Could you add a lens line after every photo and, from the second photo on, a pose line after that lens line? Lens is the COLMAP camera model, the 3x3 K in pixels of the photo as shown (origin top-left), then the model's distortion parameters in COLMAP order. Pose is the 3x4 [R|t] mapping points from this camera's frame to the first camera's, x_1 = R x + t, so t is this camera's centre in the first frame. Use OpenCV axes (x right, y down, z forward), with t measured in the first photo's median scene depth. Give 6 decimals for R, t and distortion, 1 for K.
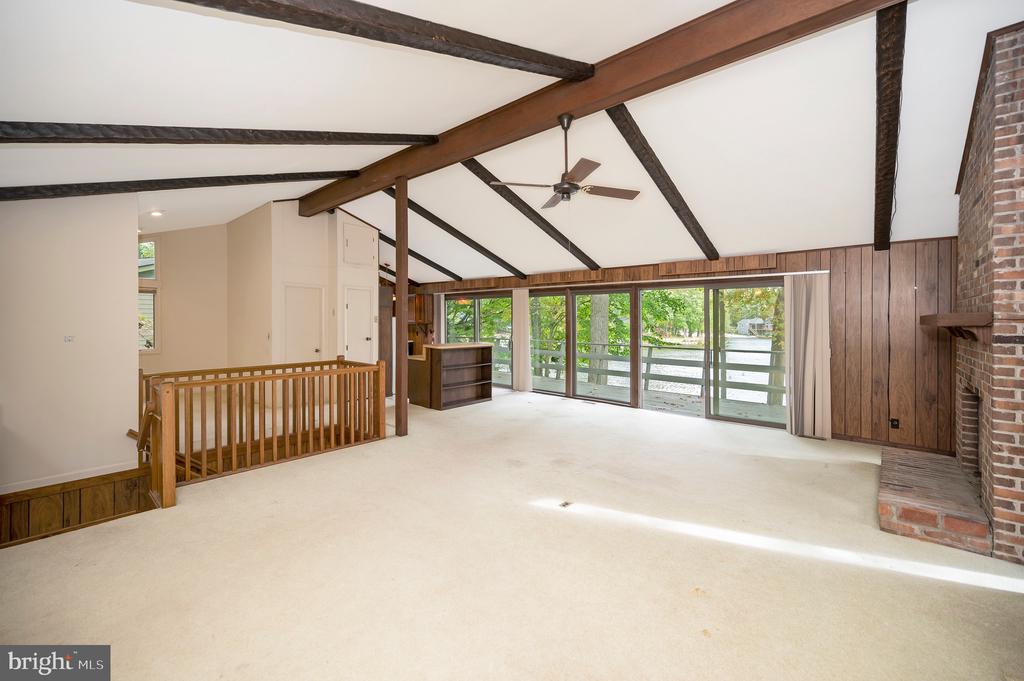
lens RADIAL K [[414.1, 0, 510.8], [0, 414.1, 329.2], [0, 0, 1]] dist [0.003390, -0.000112]
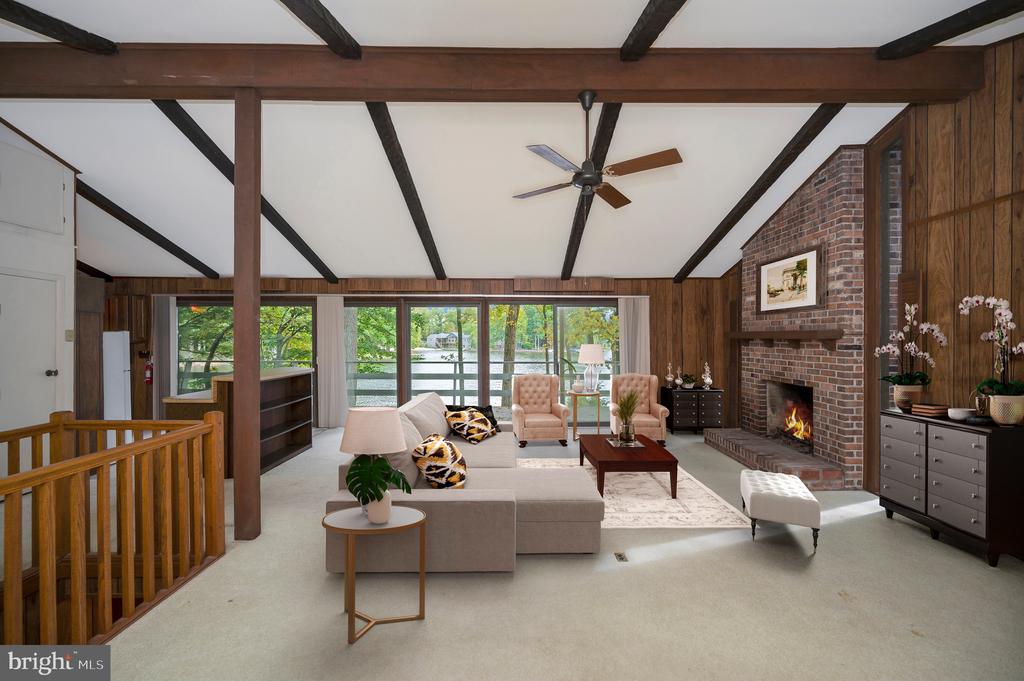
lens RADIAL K [[414.1, 0, 511.2], [0, 414.1, 342.3], [0, 0, 1]] dist [0.003390, -0.000112]
pose [[0.752040, -0.015142, 0.658944, -0.249662], [0.018145, 0.999833, 0.002267, -0.006674], [-0.658868, 0.010252, 0.752189, 0.216540]]
